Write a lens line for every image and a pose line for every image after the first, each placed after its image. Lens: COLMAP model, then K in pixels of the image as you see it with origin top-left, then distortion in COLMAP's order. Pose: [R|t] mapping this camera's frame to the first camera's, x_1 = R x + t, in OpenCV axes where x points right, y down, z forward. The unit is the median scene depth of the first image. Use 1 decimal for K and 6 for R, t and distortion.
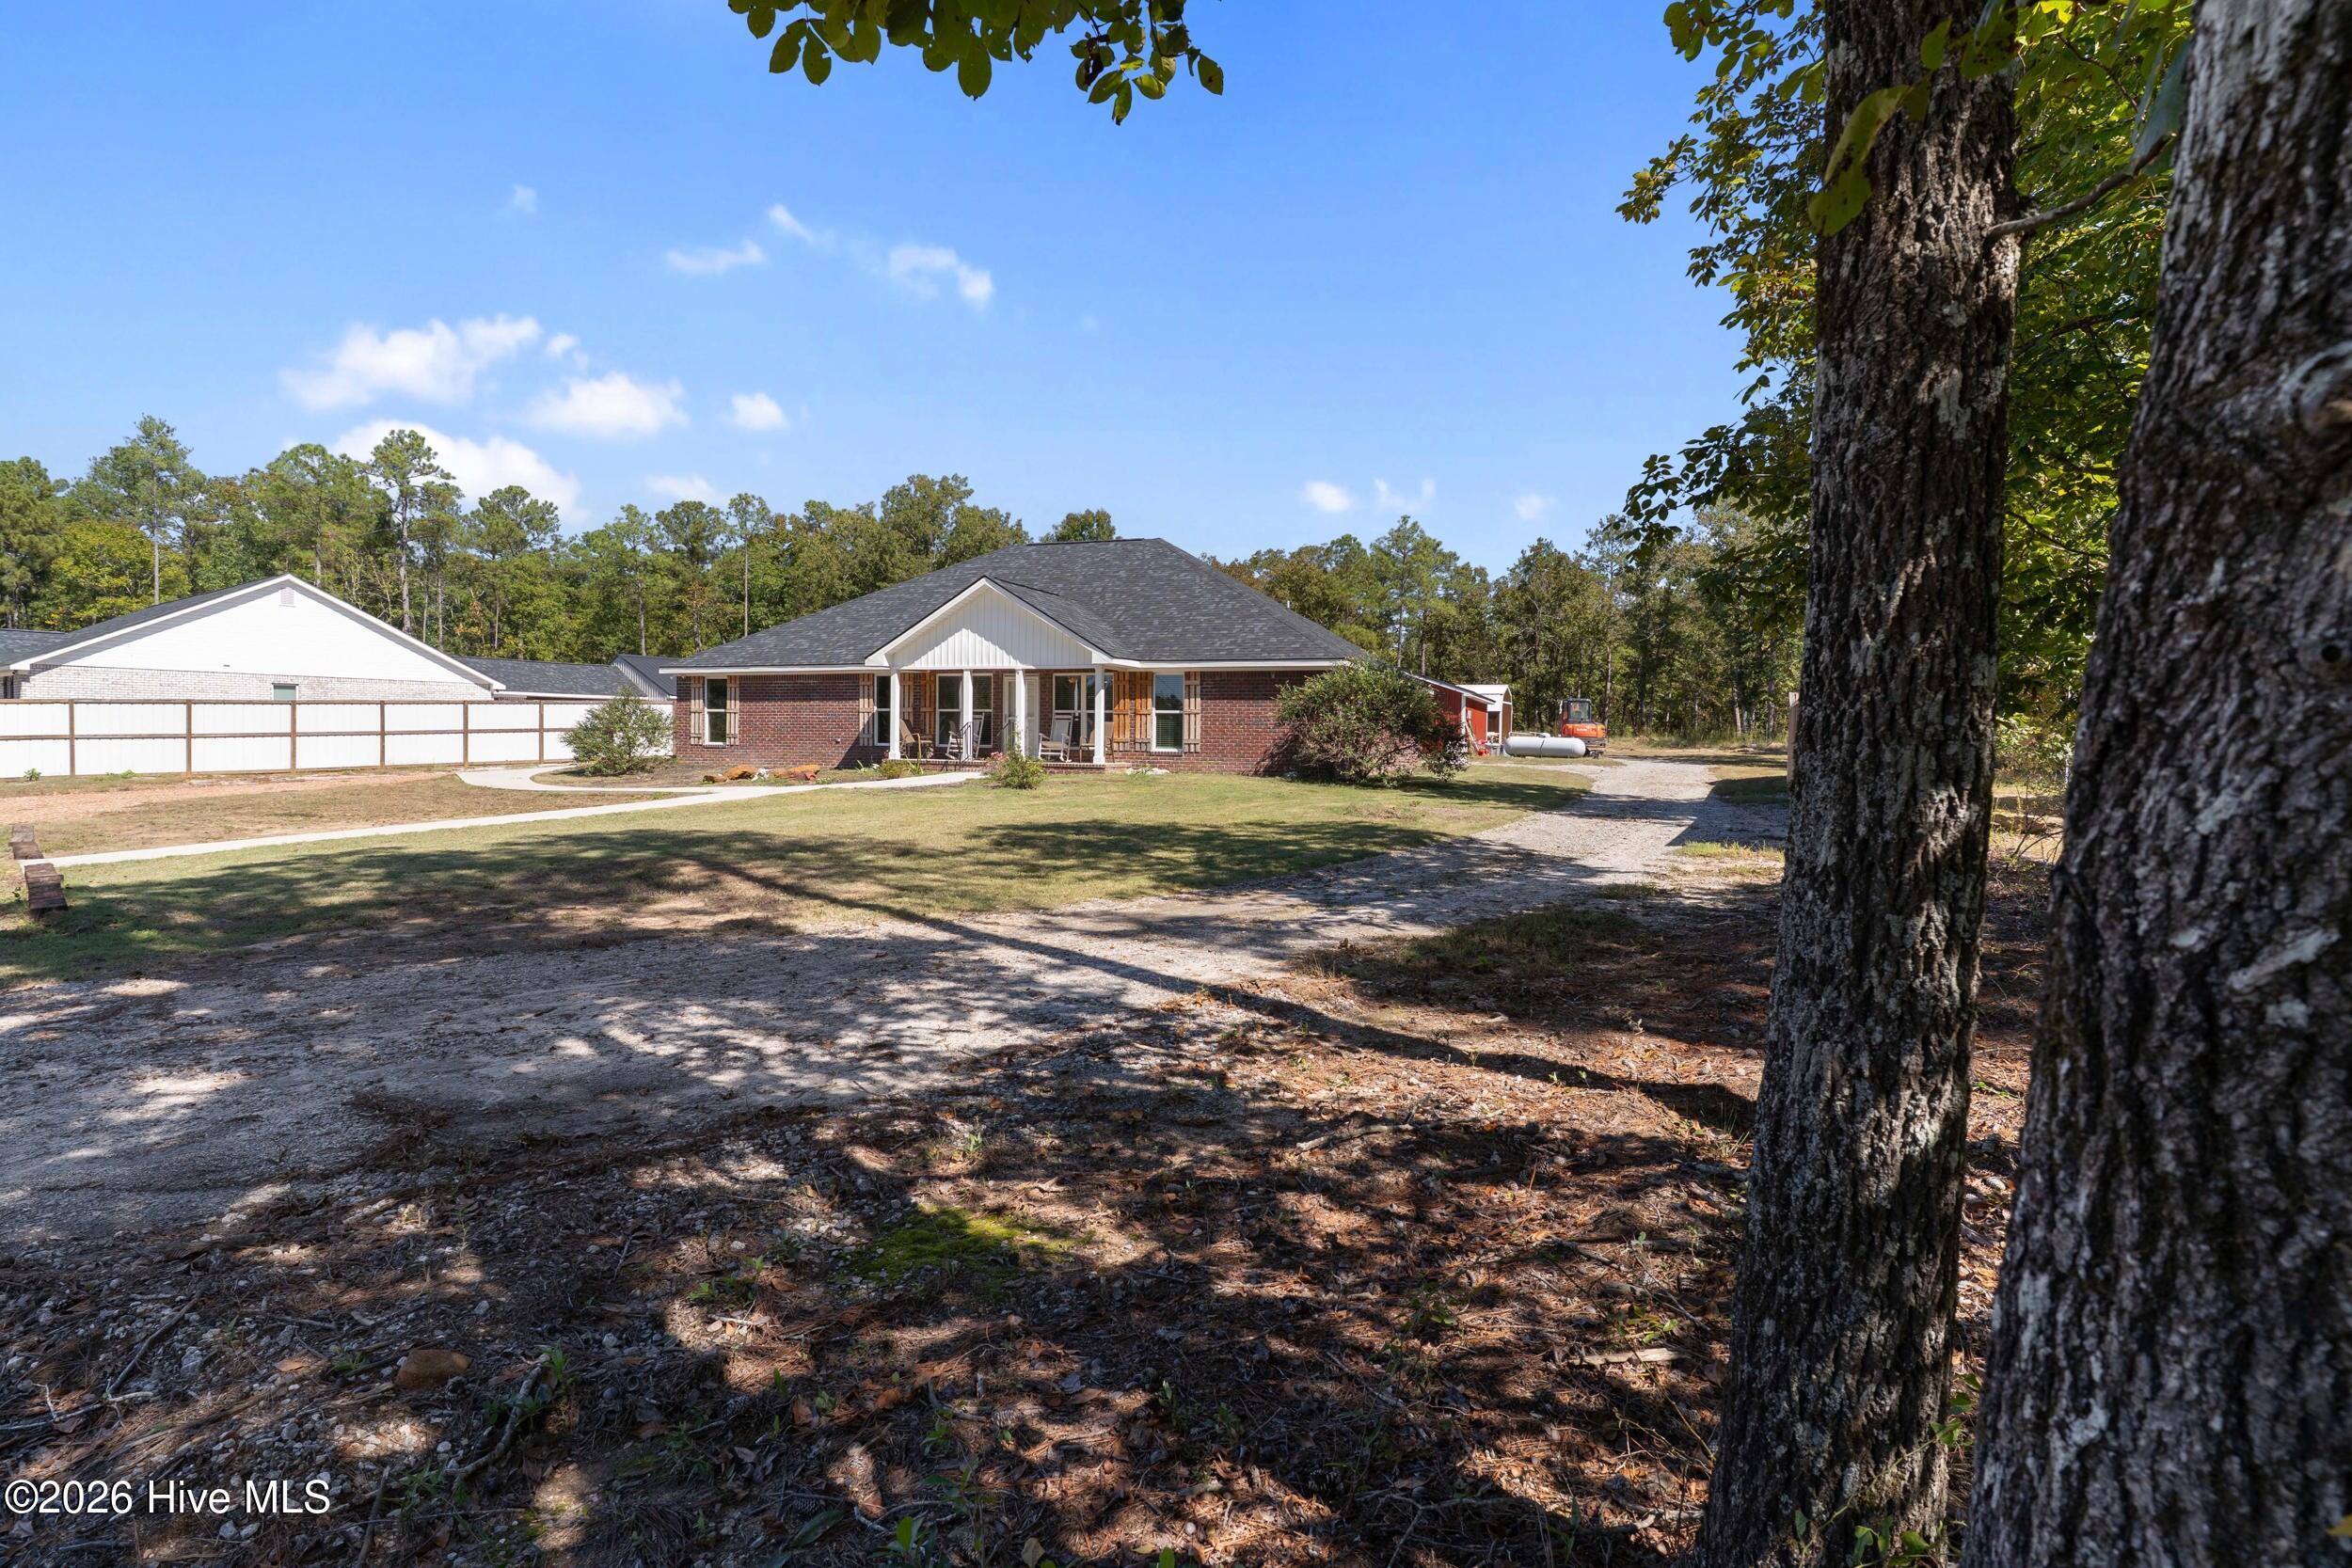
lens RADIAL K [[1288.9, 0, 1174.0], [0, 1288.9, 776.6], [0, 0, 1]] dist [0.001943, 0.001201]
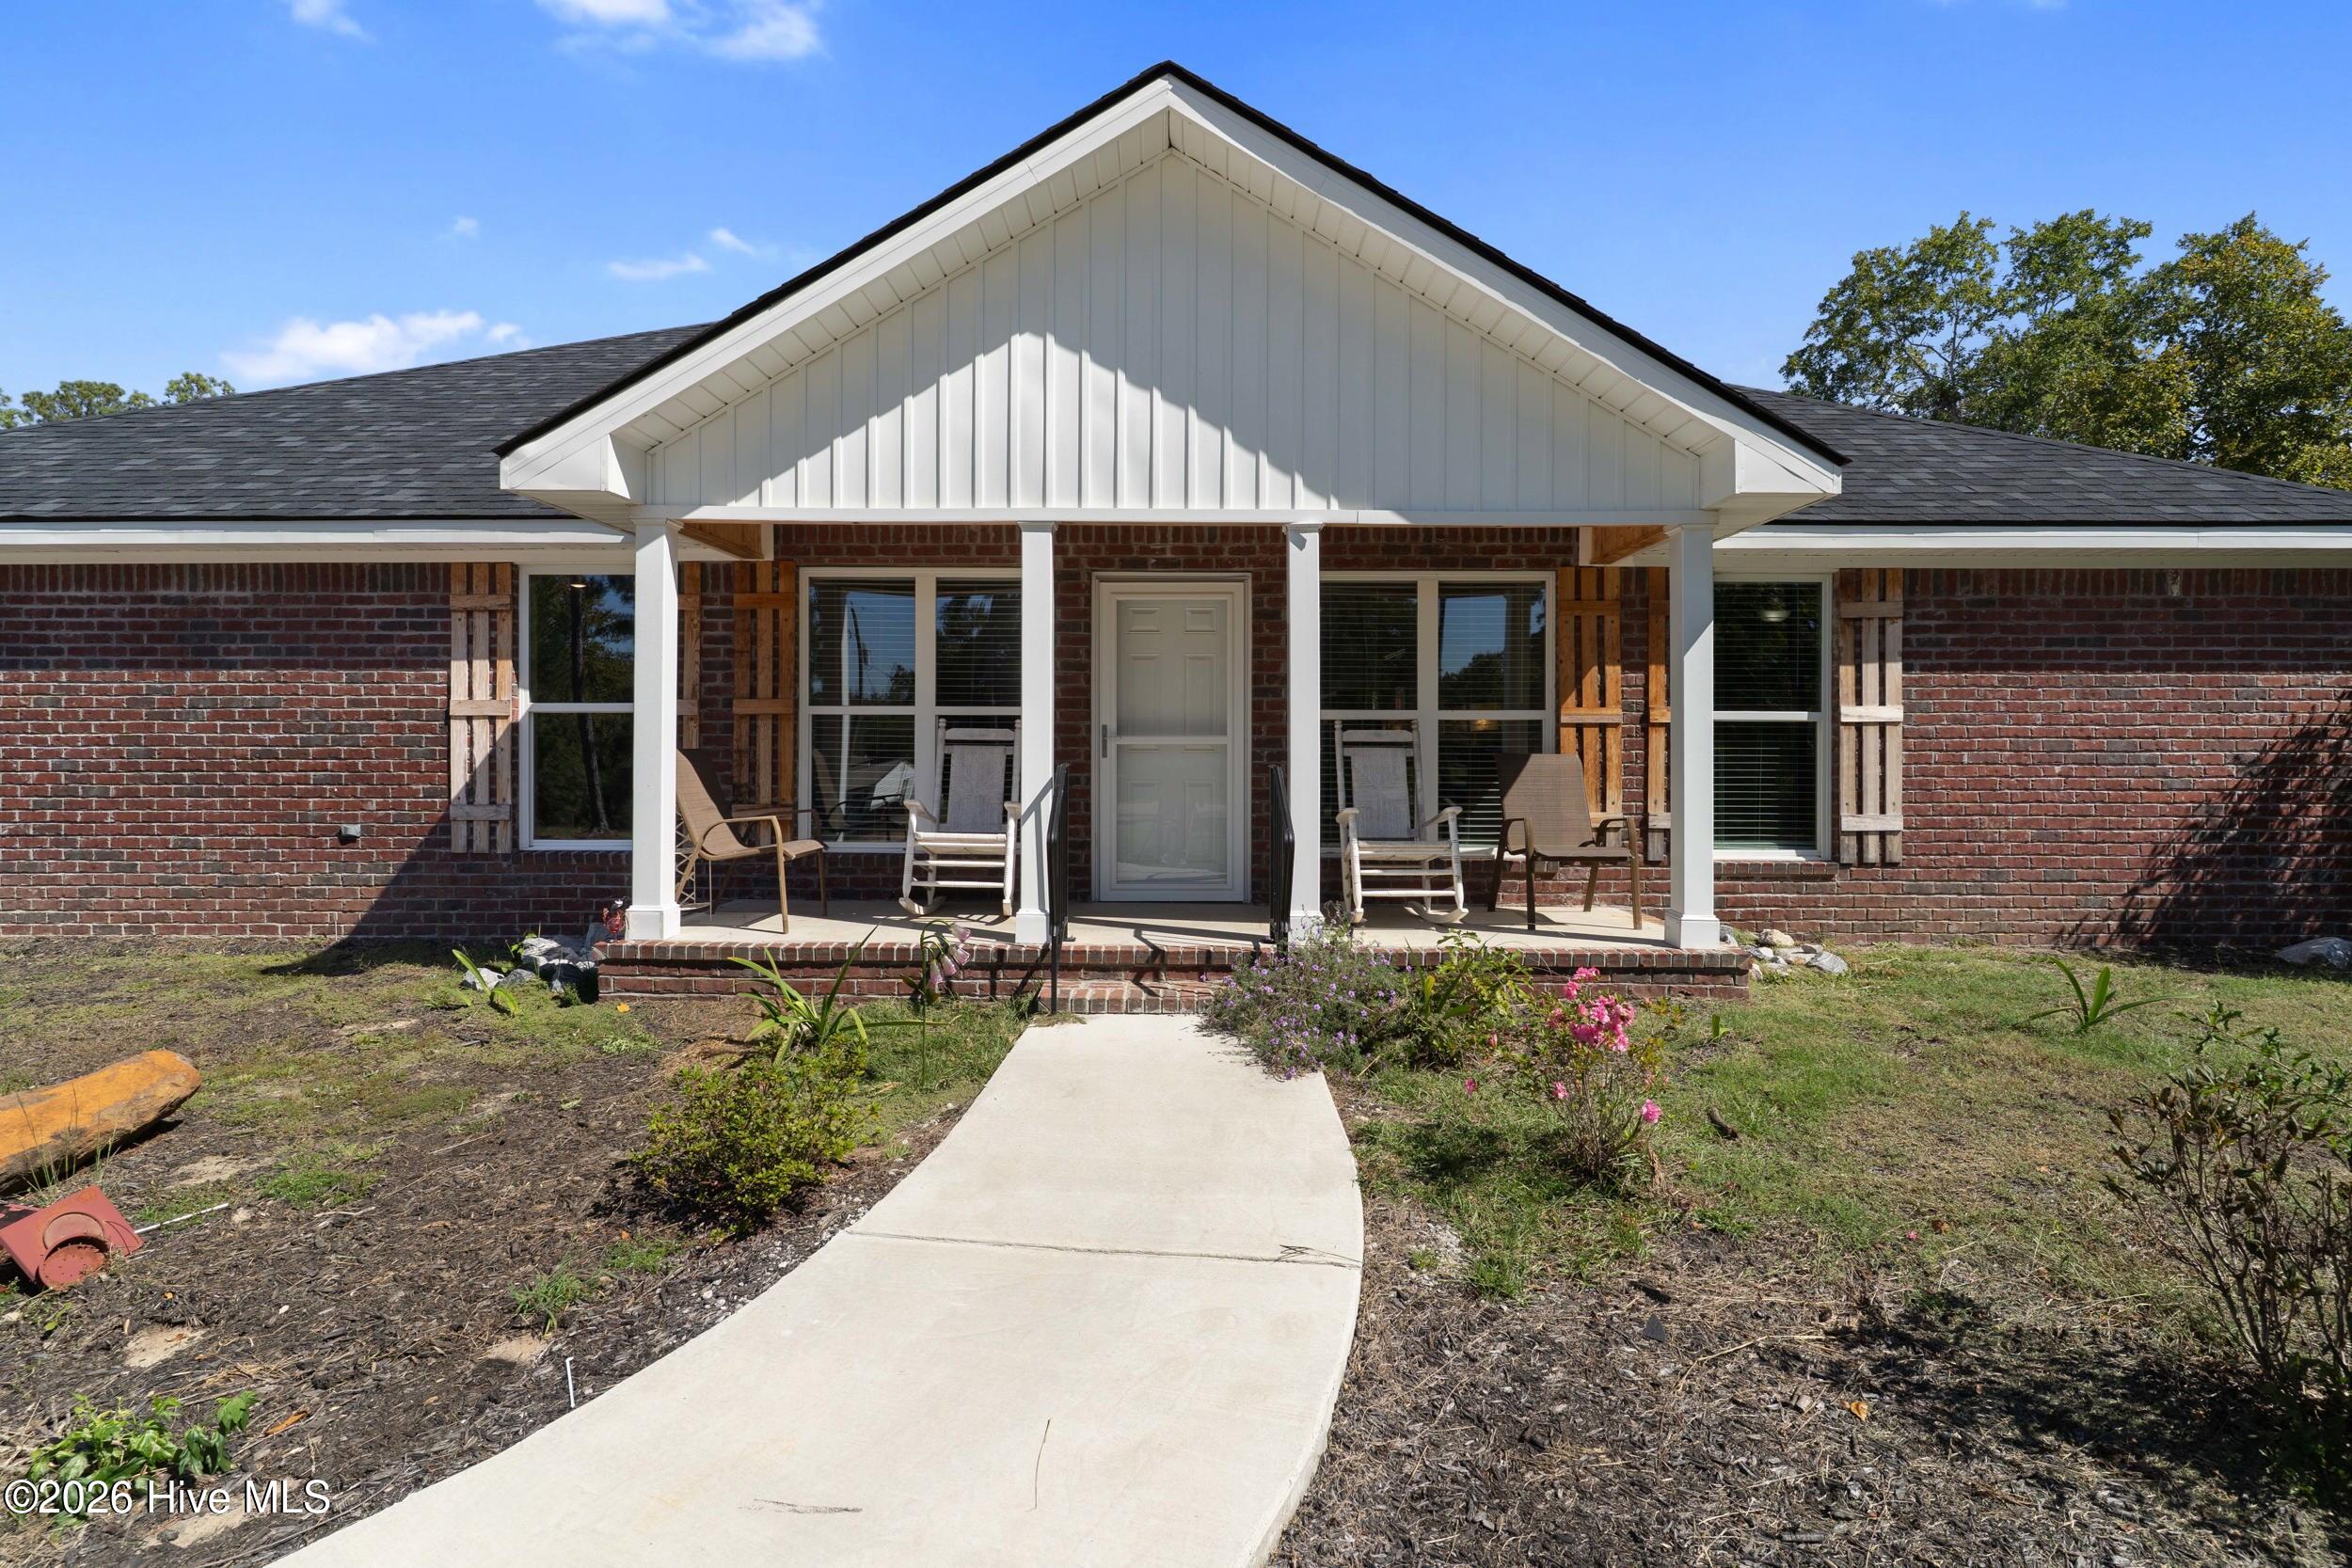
lens RADIAL K [[1140.8, 0, 1163.7], [0, 1140.8, 744.2], [0, 0, 1]] dist [0.008693, -0.000324]
pose [[0.939220, -0.008939, 0.343199, -0.190518], [0.016131, 0.999706, -0.018107, -0.038424], [-0.342937, 0.022543, 0.939088, 0.745860]]
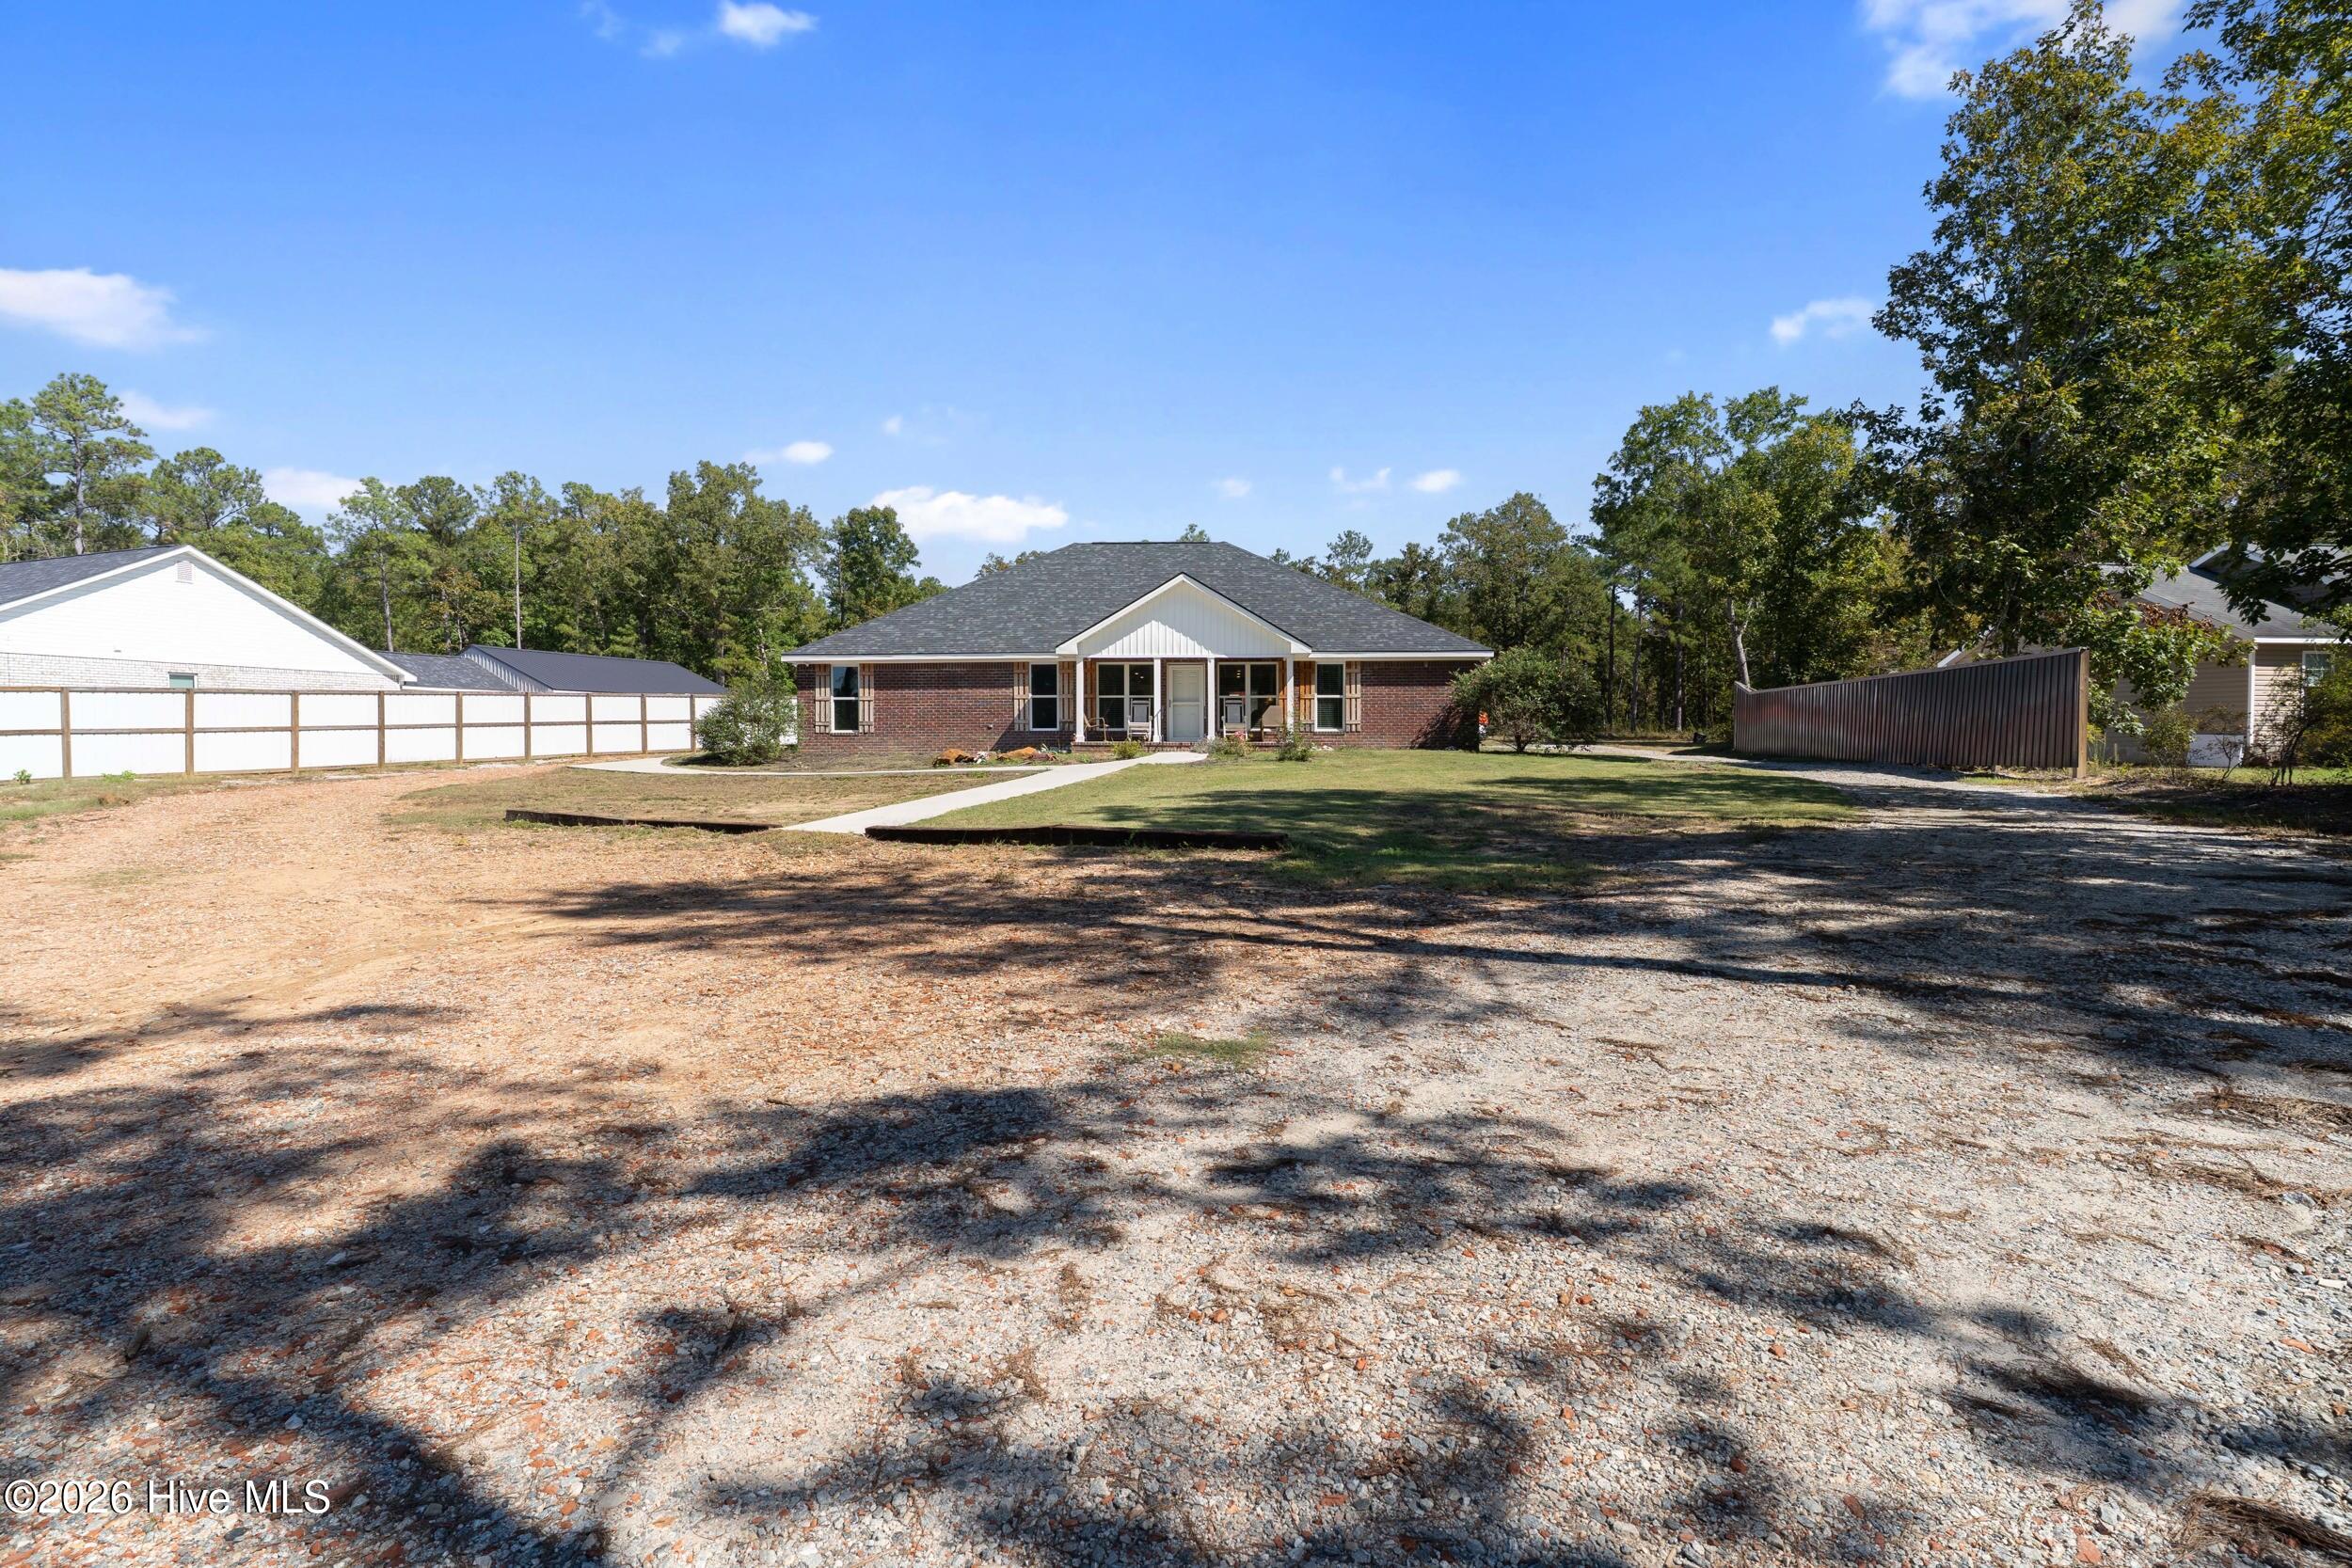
lens RADIAL K [[1288.9, 0, 1174.0], [0, 1288.9, 776.6], [0, 0, 1]] dist [0.001943, 0.001201]
pose [[0.950338, -0.020980, 0.310513, -0.446399], [0.021734, 0.999763, 0.001030, 0.014411], [-0.310461, 0.005770, 0.950569, -0.031032]]
